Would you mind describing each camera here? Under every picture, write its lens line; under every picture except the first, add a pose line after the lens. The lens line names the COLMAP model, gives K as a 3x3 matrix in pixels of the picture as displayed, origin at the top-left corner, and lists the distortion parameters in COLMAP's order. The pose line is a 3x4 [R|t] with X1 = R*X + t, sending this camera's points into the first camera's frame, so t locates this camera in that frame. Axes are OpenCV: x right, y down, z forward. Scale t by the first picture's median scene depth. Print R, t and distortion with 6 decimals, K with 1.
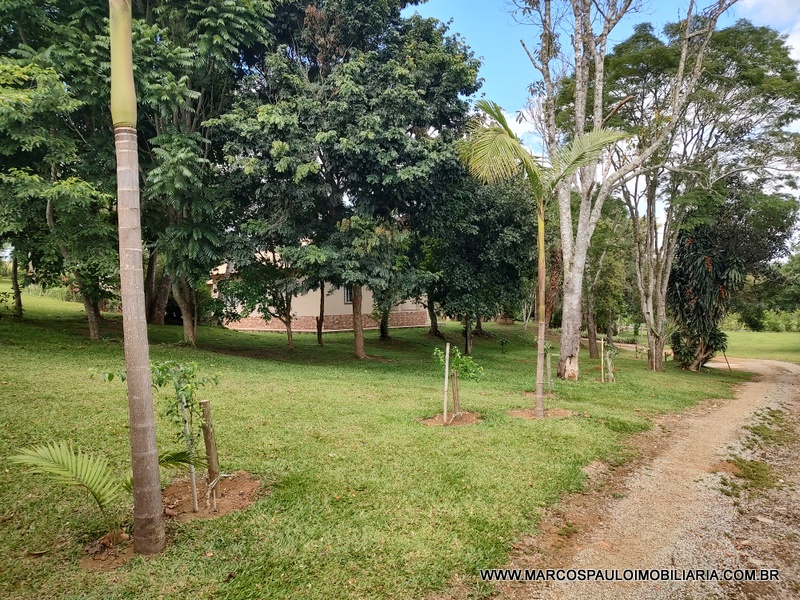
lens RADIAL K [[569.4, 0, 403.4], [0, 569.4, 305.0], [0, 0, 1]] dist [0.019277, -0.024595]
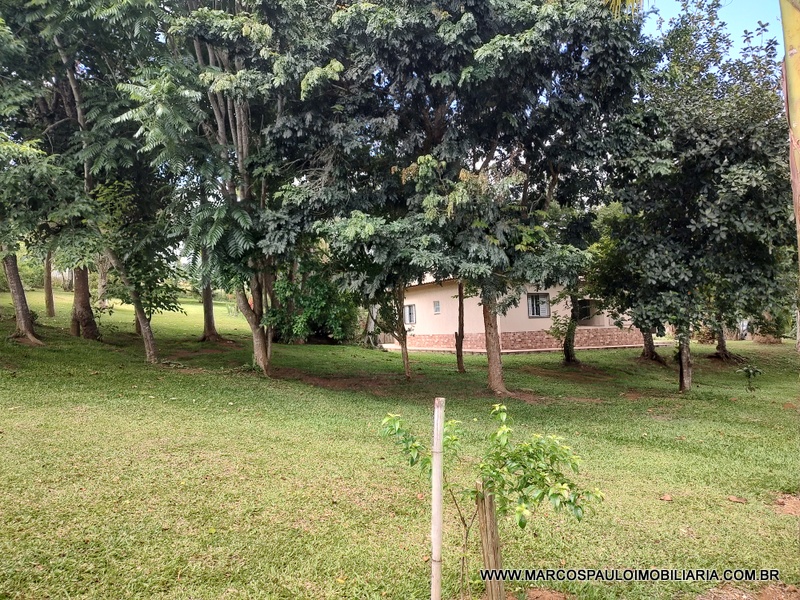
lens RADIAL K [[569.4, 0, 406.0], [0, 569.4, 300.4], [0, 0, 1]] dist [0.019277, -0.024595]
pose [[0.922187, -0.030804, -0.385514, 0.096027], [0.014043, 0.998833, -0.046219, 0.015191], [0.386488, 0.037209, 0.921544, 0.377694]]
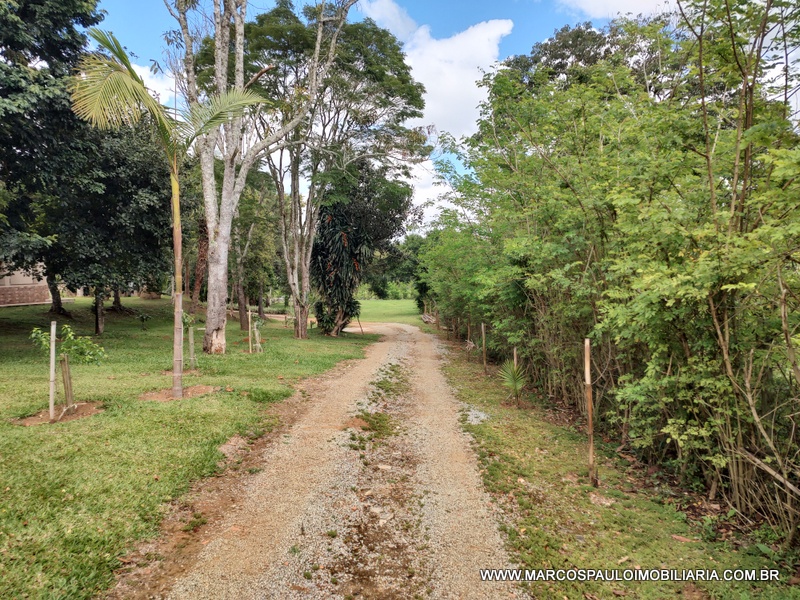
lens RADIAL K [[569.4, 0, 400.0], [0, 569.4, 298.6], [0, 0, 1]] dist [0.019277, -0.024595]
pose [[0.834581, -0.026684, 0.550239, 0.022347], [0.006927, 0.999256, 0.037952, 0.003951], [-0.550842, -0.027863, 0.834144, 0.027631]]
